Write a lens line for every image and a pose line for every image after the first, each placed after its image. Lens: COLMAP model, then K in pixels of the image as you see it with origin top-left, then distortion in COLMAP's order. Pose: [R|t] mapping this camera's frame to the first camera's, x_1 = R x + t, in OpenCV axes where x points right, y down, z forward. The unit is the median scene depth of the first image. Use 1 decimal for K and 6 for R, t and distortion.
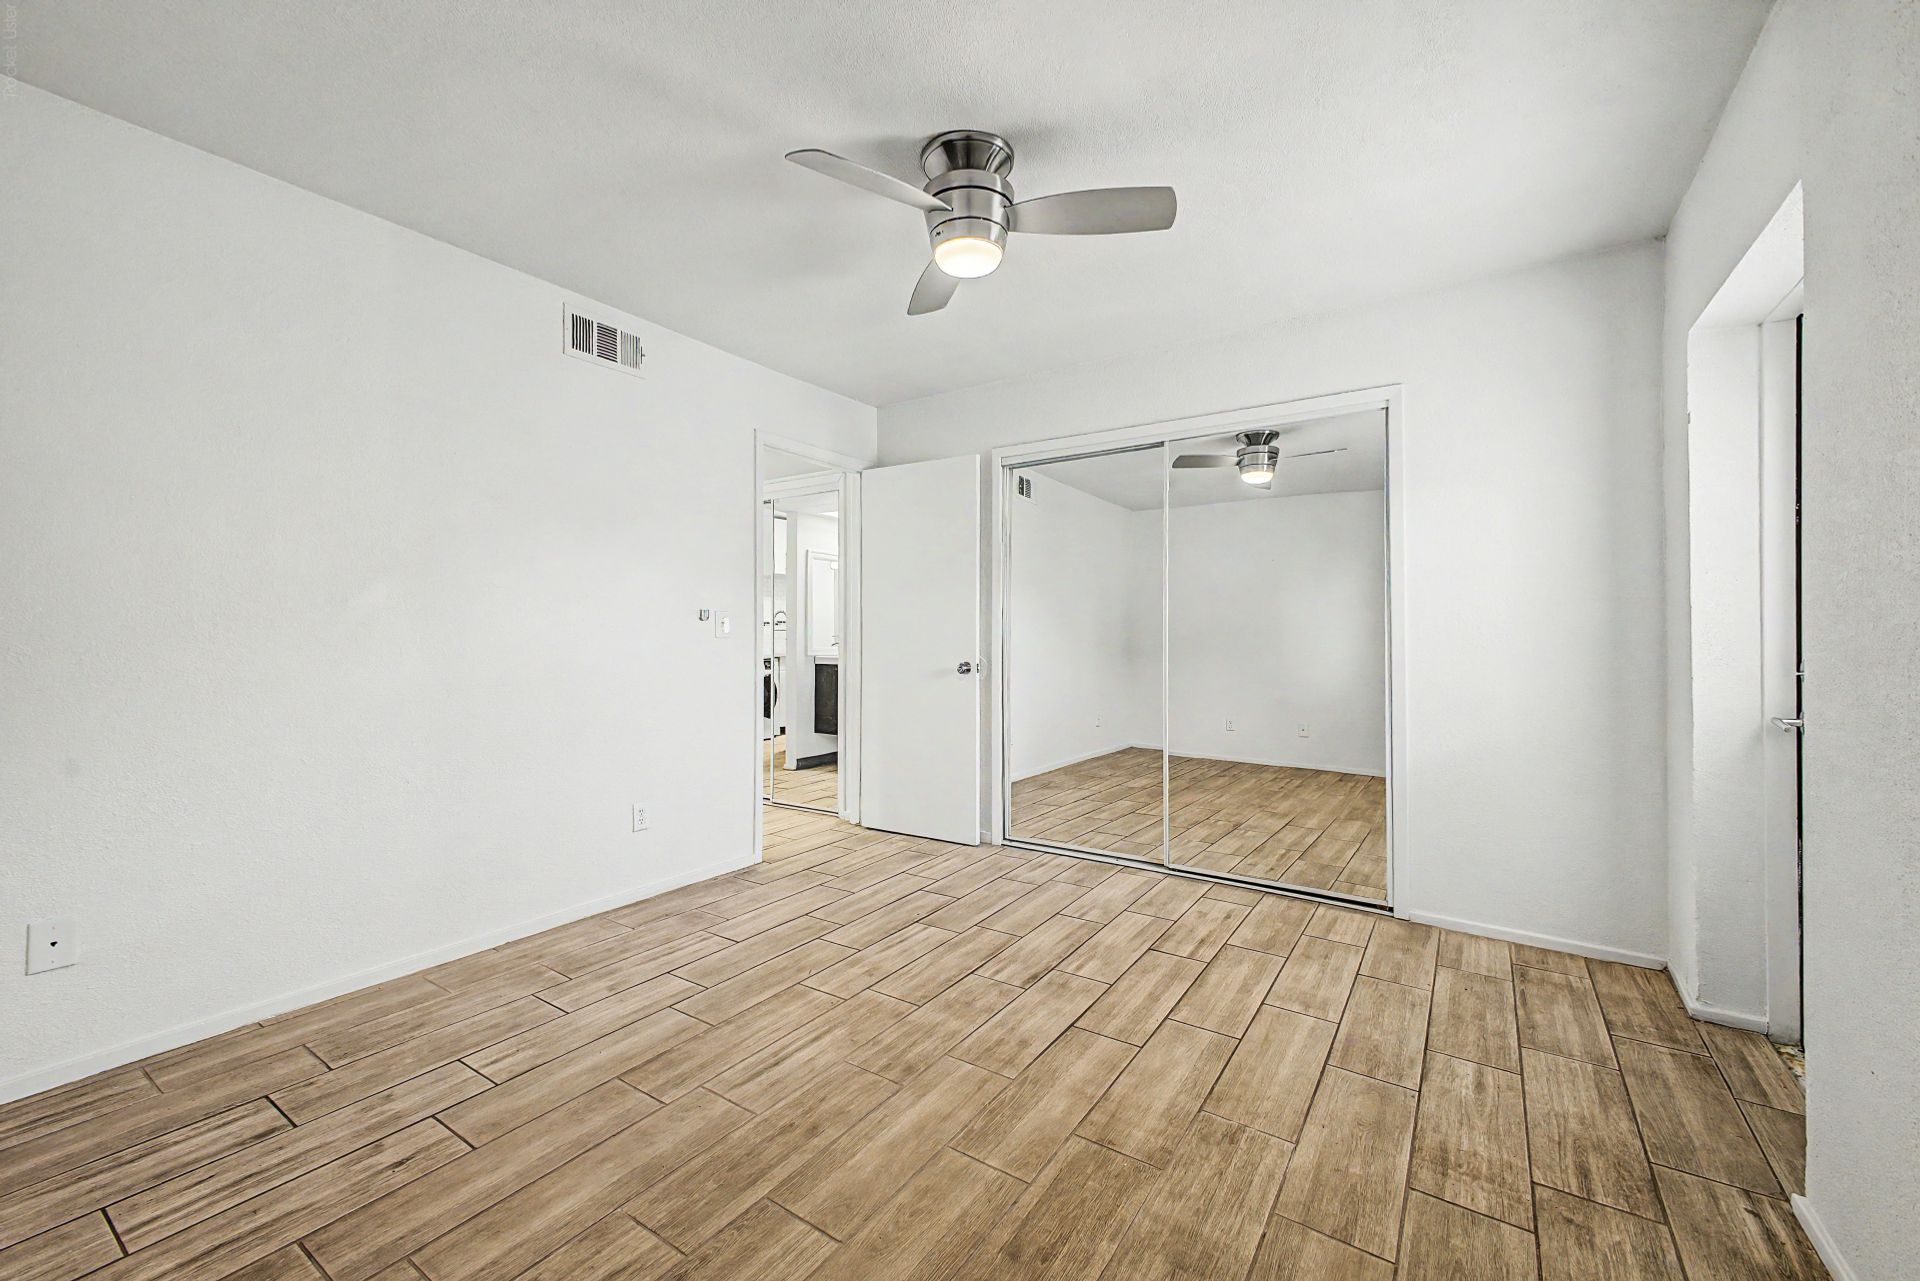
lens RADIAL K [[767.7, 0, 965.3], [0, 767.7, 630.7], [0, 0, 1]] dist [0.030898, -0.009742]
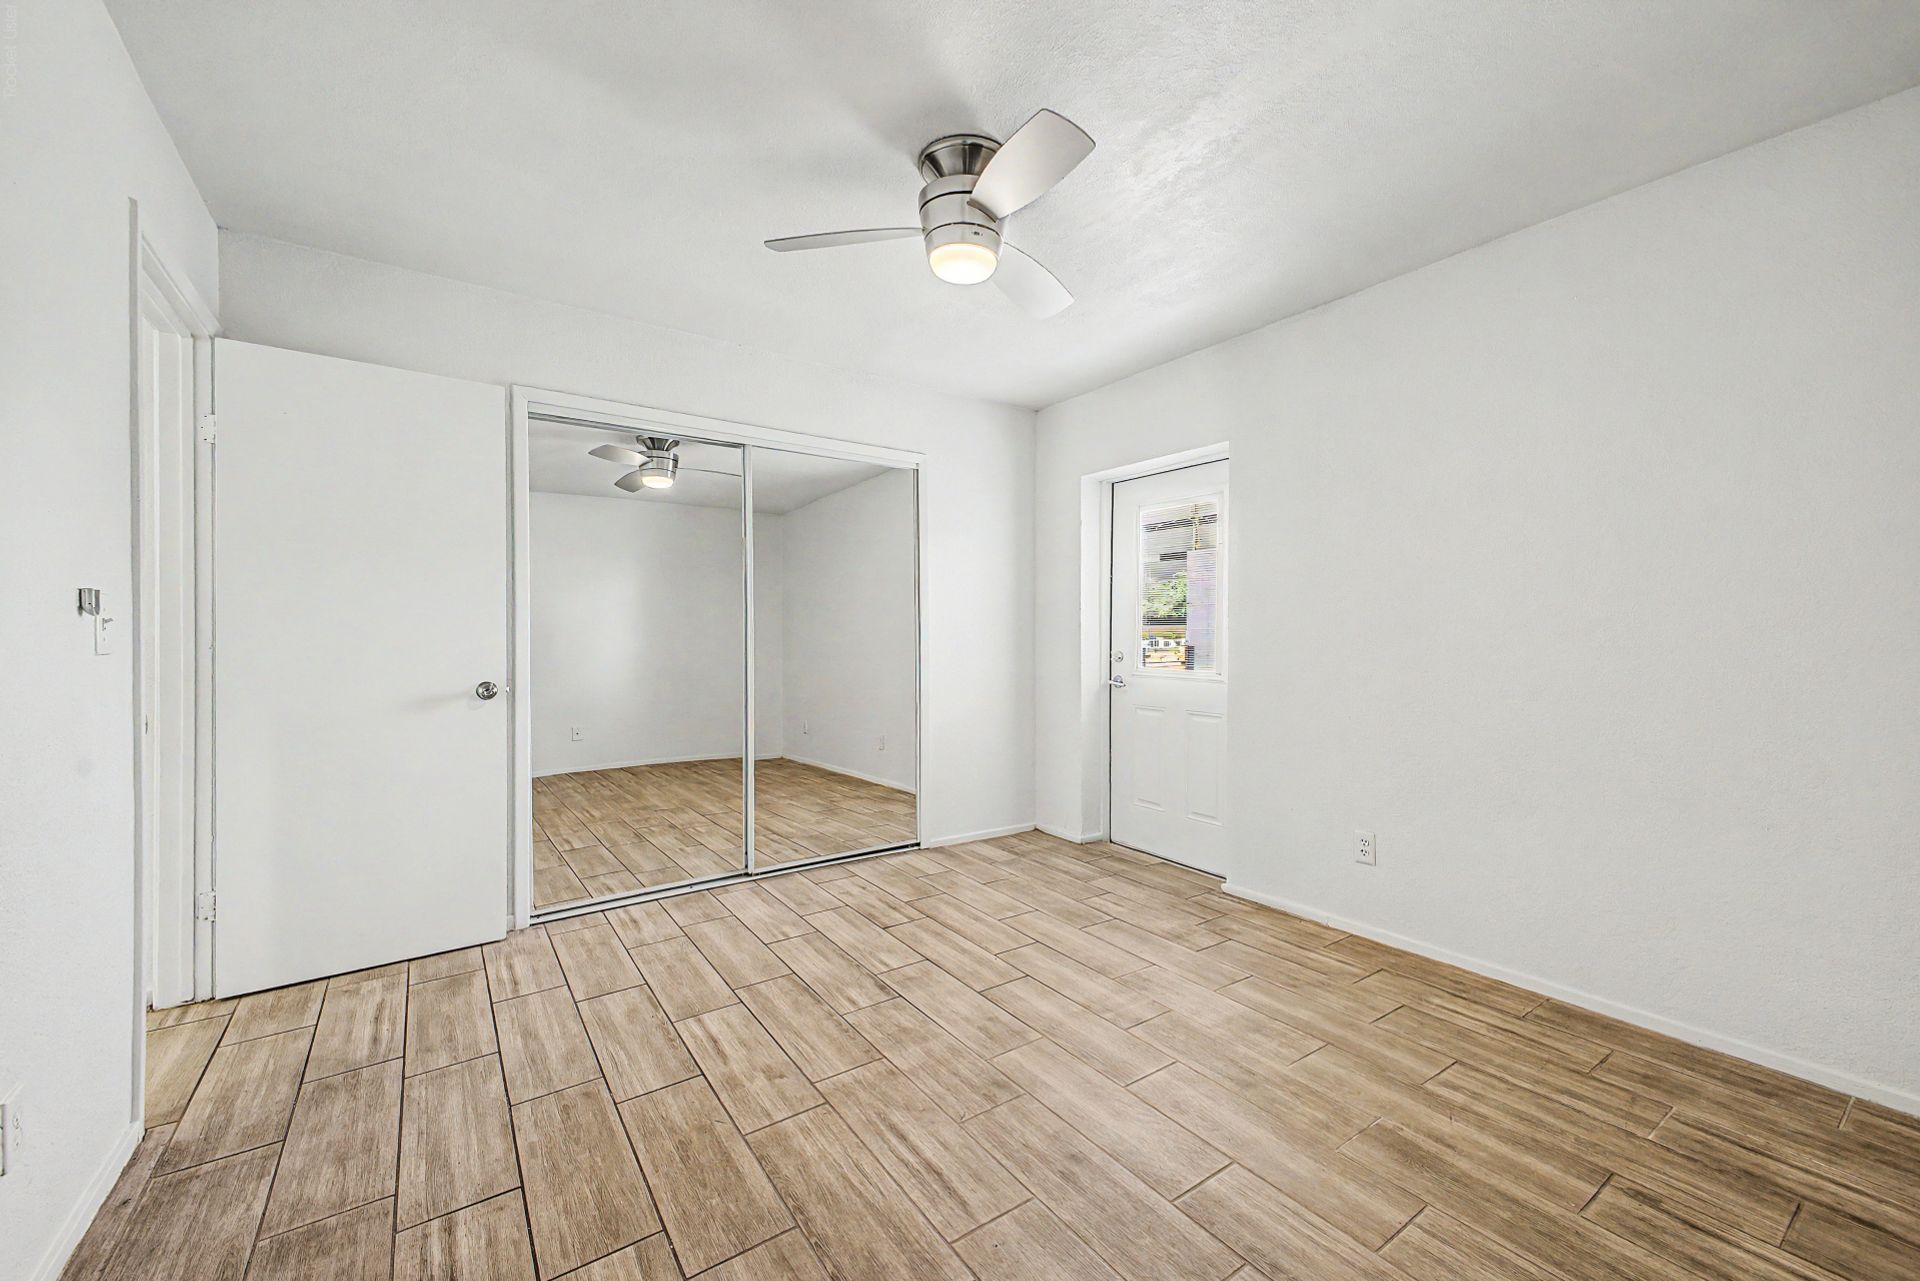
lens RADIAL K [[767.7, 0, 965.3], [0, 767.7, 630.7], [0, 0, 1]] dist [0.030898, -0.009742]
pose [[0.358224, 0.004683, 0.933624, -0.810268], [-0.001460, 0.999989, -0.004456, -0.003177], [-0.933635, 0.000233, 0.358227, 0.555467]]
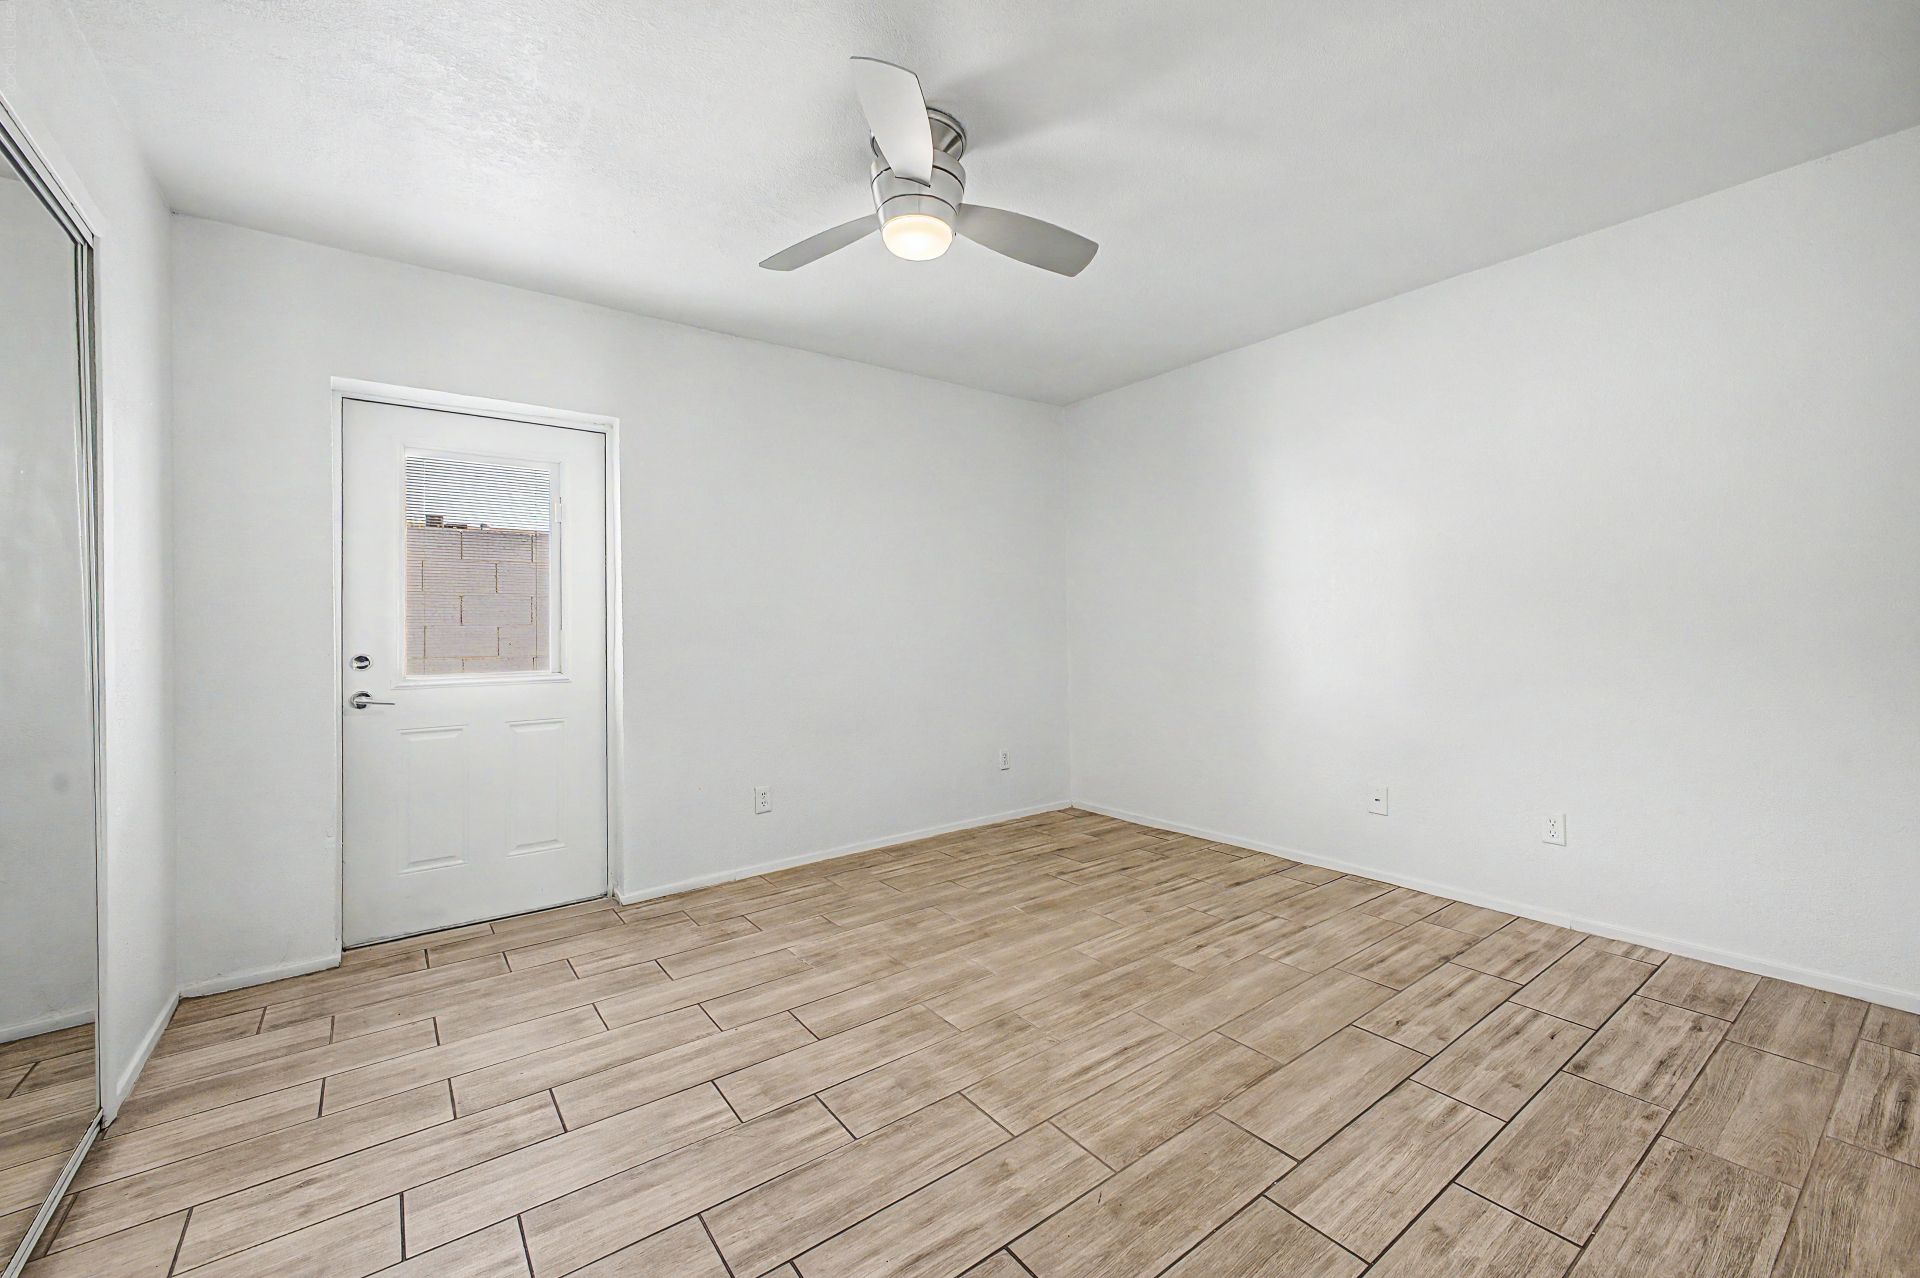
lens RADIAL K [[767.7, 0, 965.3], [0, 767.7, 629.2], [0, 0, 1]] dist [0.030898, -0.009742]
pose [[-0.943903, 0.012737, 0.329976, -0.316237], [0.015139, 0.999874, 0.004711, 0.001026], [-0.329875, 0.009442, -0.943977, 1.646839]]
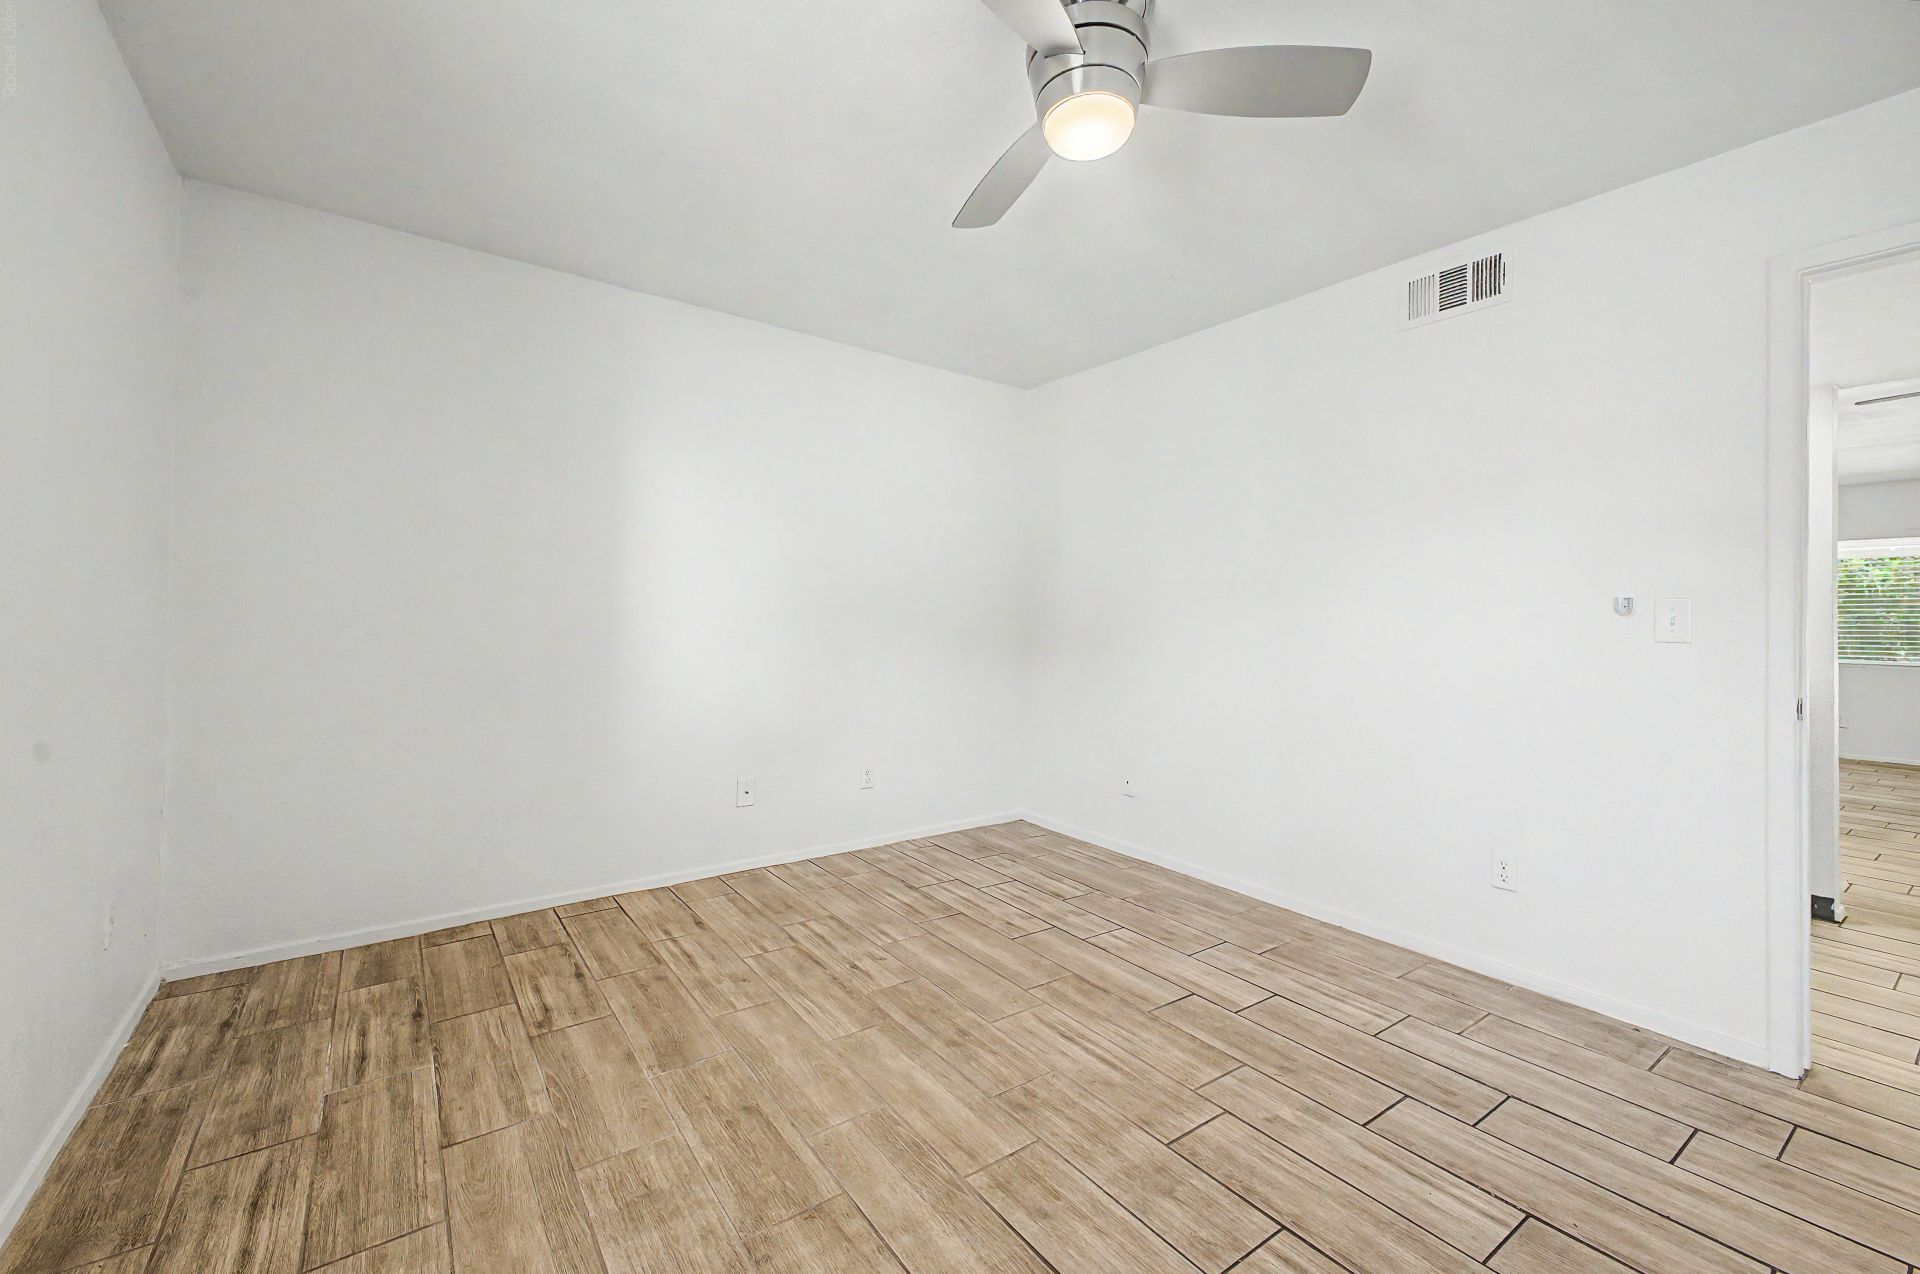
lens RADIAL K [[793.6, 0, 963.3], [0, 793.6, 600.5], [0, 0, 1]] dist [0.013771, -0.000344]
pose [[-0.343718, -0.031147, -0.938556, 0.675220], [-0.013396, 0.999511, -0.028264, 0.003719], [0.938977, 0.002858, -0.343967, 1.010420]]
